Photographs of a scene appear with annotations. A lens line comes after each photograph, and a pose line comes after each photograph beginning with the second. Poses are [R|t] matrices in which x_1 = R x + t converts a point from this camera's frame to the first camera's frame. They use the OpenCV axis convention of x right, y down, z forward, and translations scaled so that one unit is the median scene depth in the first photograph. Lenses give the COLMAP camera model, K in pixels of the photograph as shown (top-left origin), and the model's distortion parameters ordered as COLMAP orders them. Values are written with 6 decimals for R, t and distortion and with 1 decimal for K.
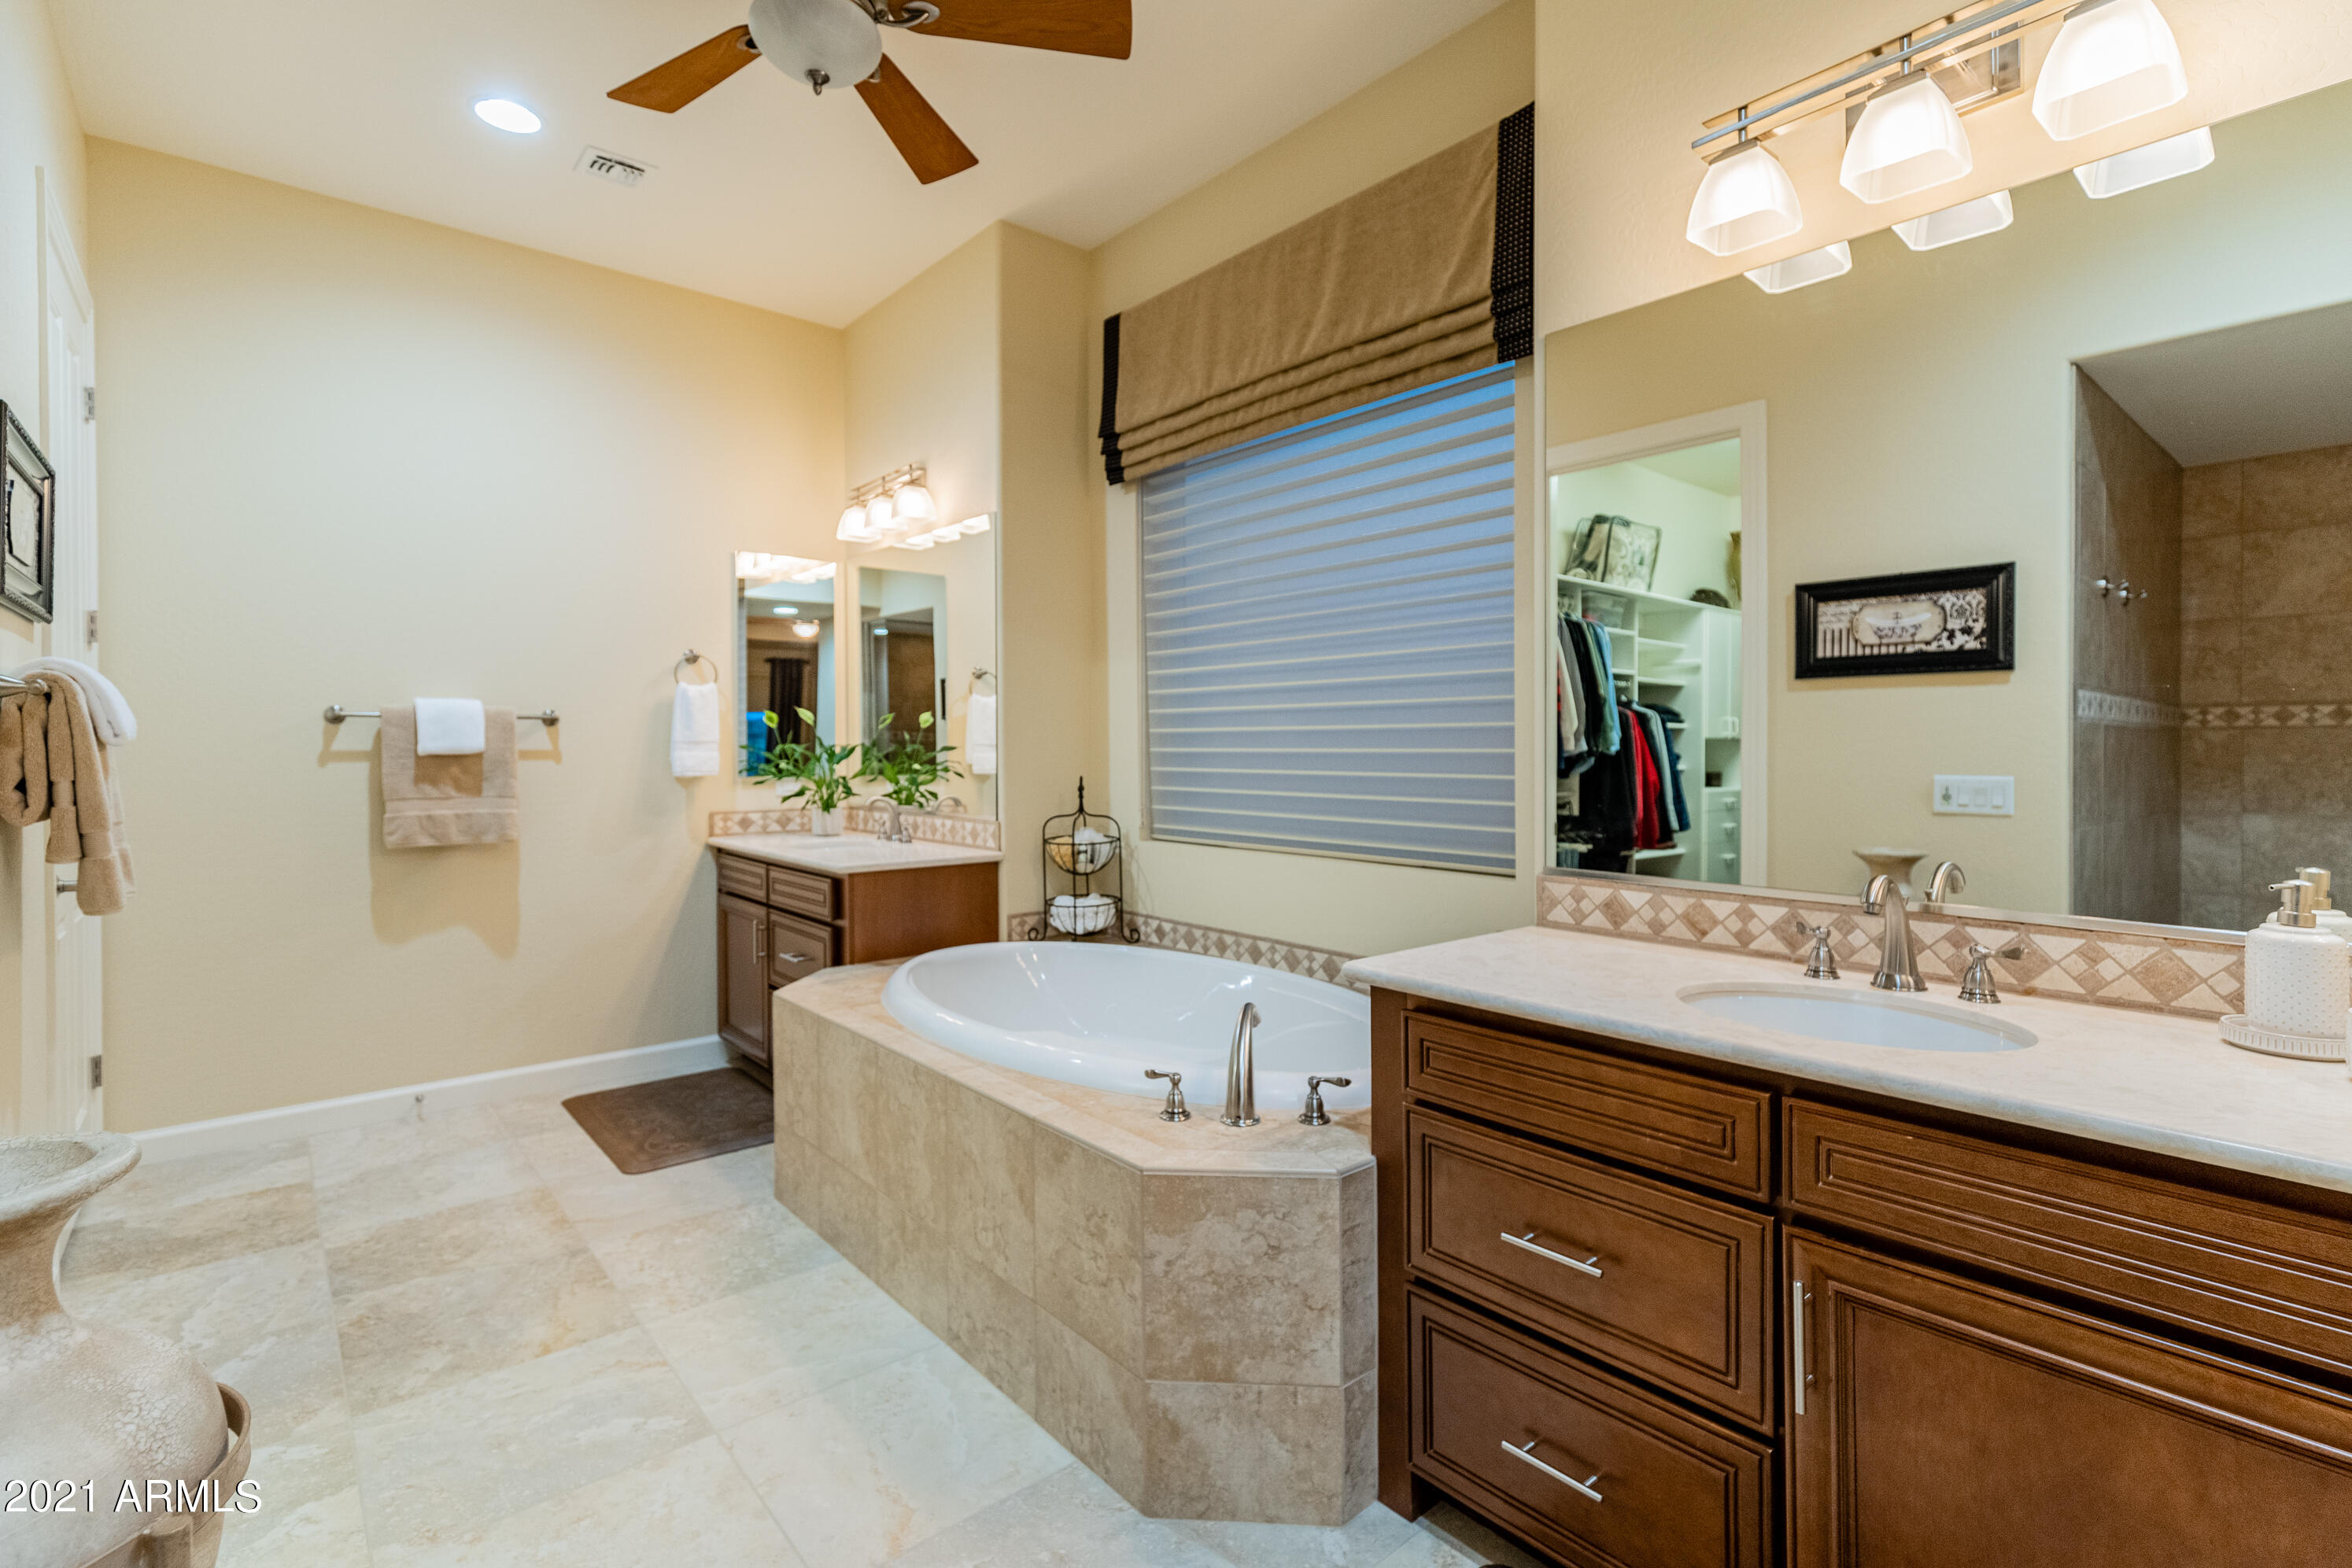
lens RADIAL K [[1079.5, 0, 1176.9], [0, 1079.5, 772.8], [0, 0, 1]] dist [0.002987, -0.000835]
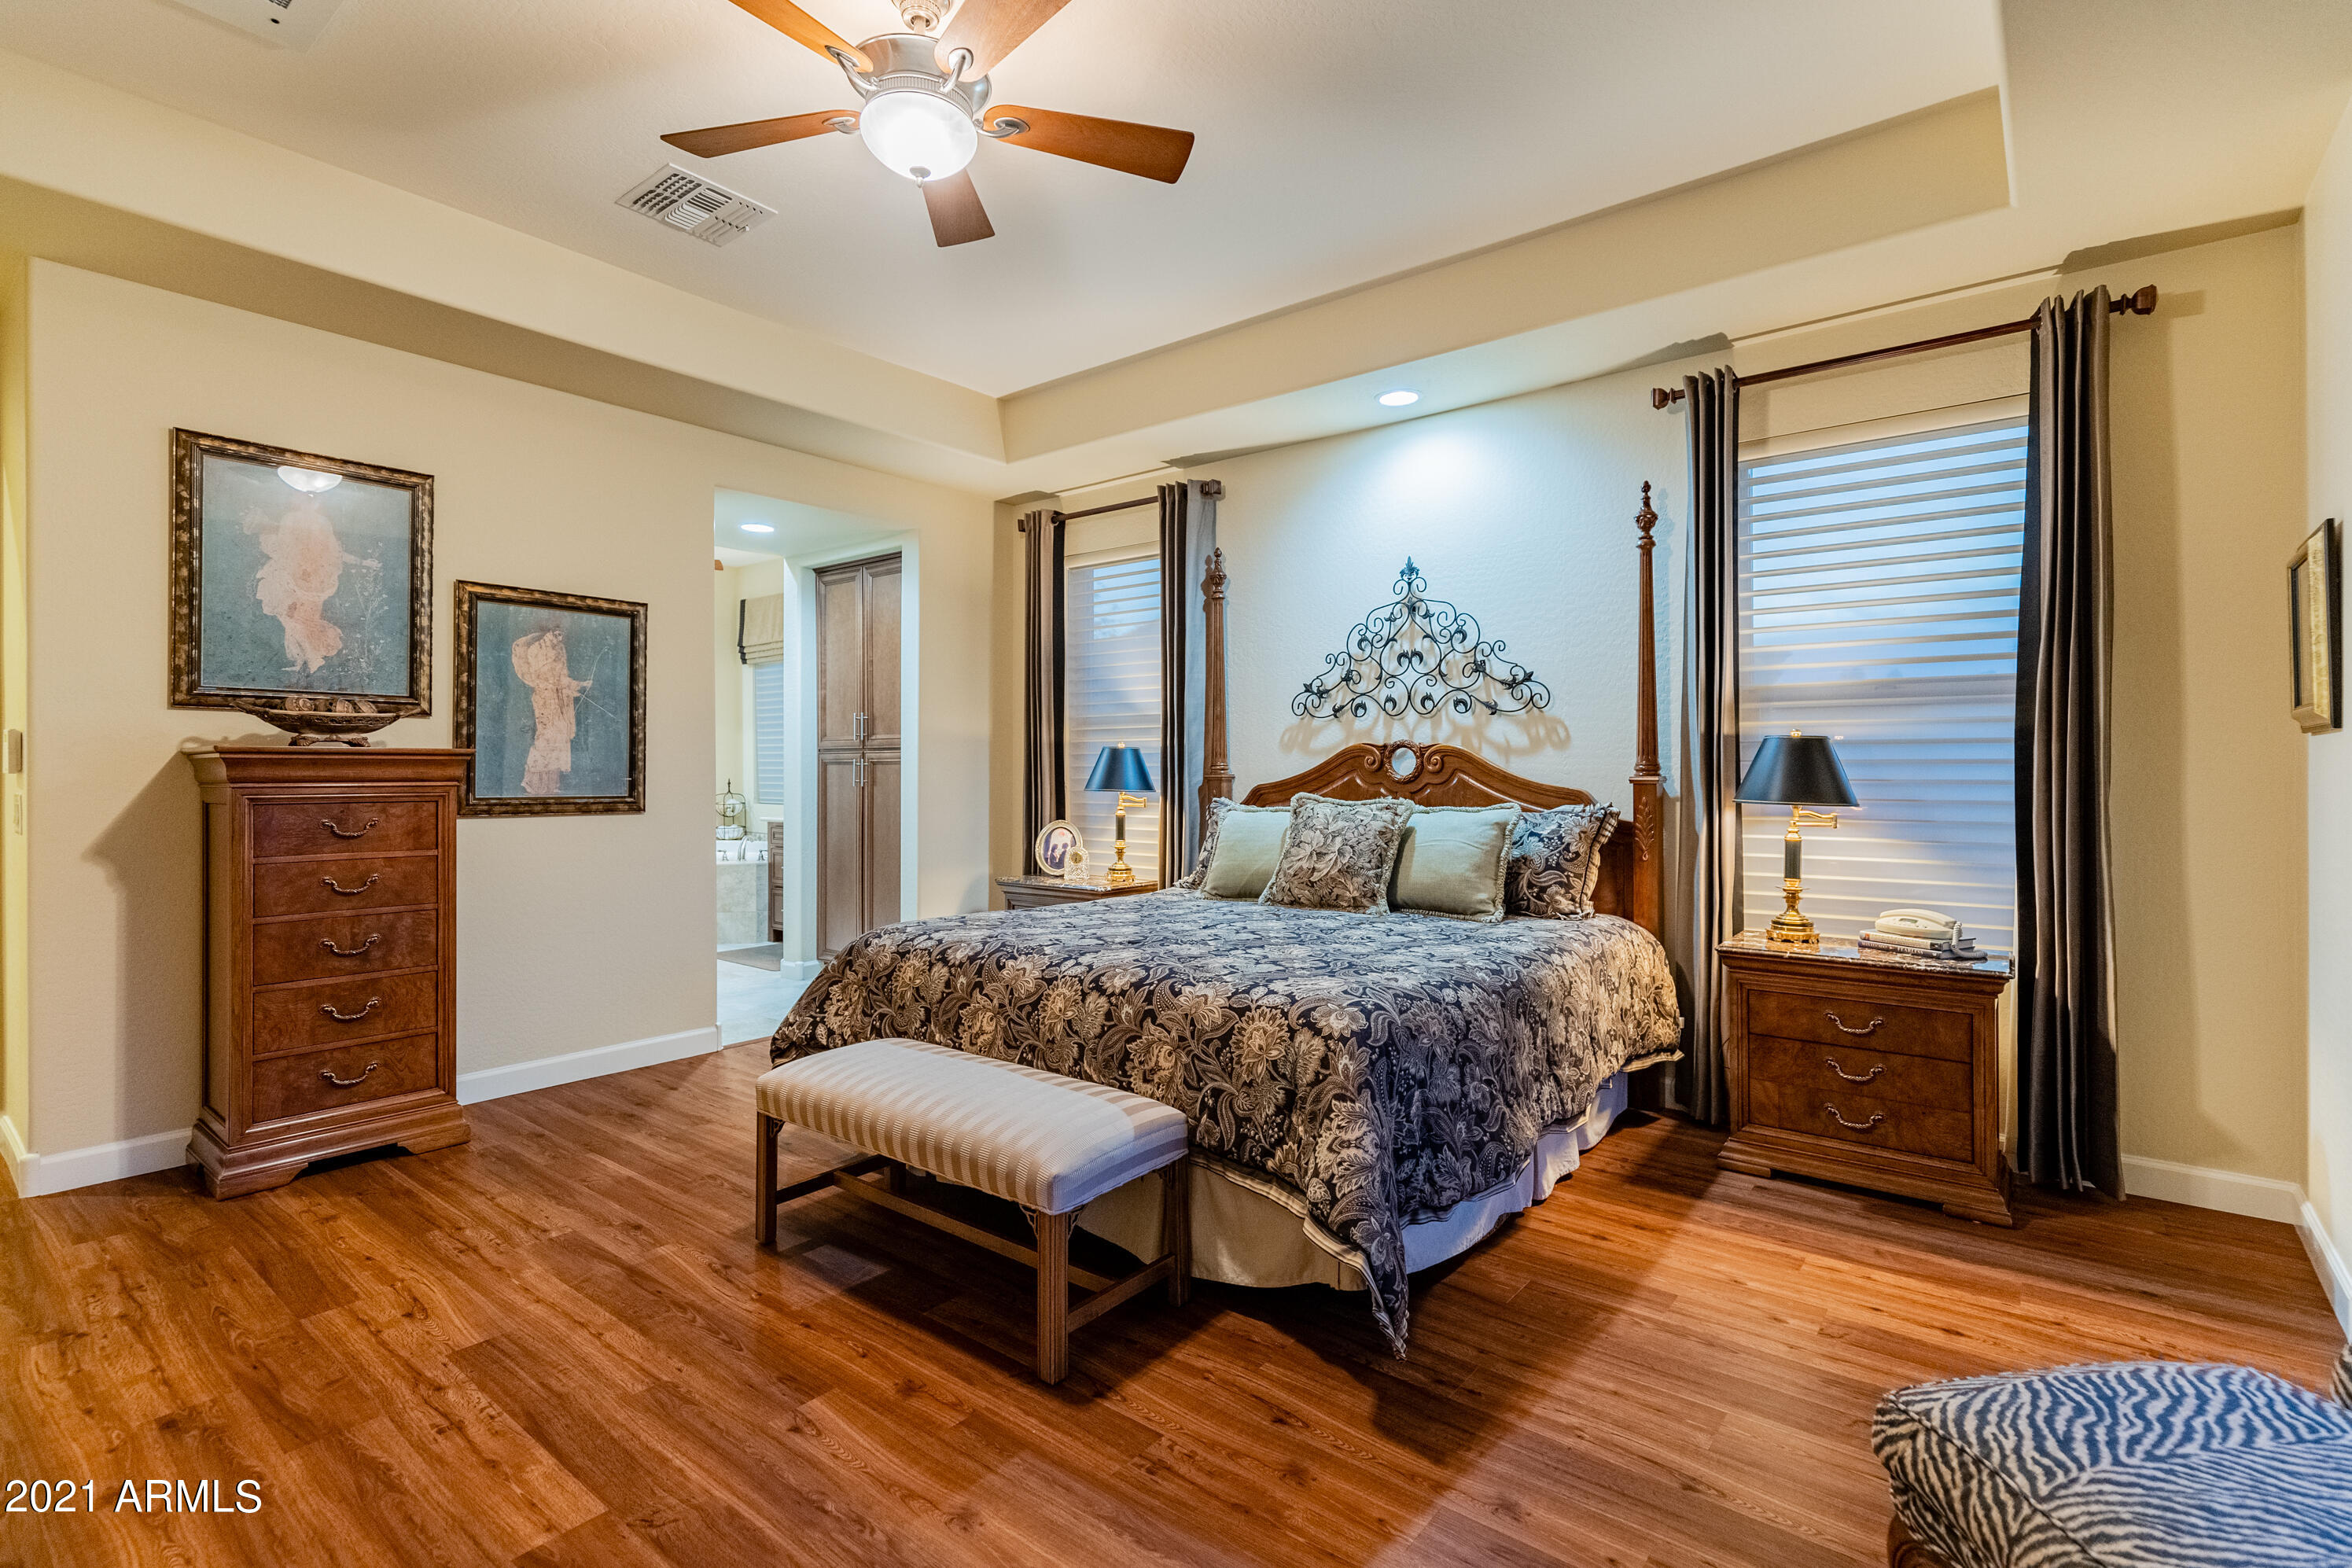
lens RADIAL K [[1079.6, 0, 1177.4], [0, 1079.6, 772.2], [0, 0, 1]] dist [0.002987, -0.000835]
pose [[0.980790, 0.003968, 0.195027, 0.451657], [-0.001530, 0.999919, -0.012647, 0.019473], [-0.195061, 0.012105, 0.980716, -1.705961]]
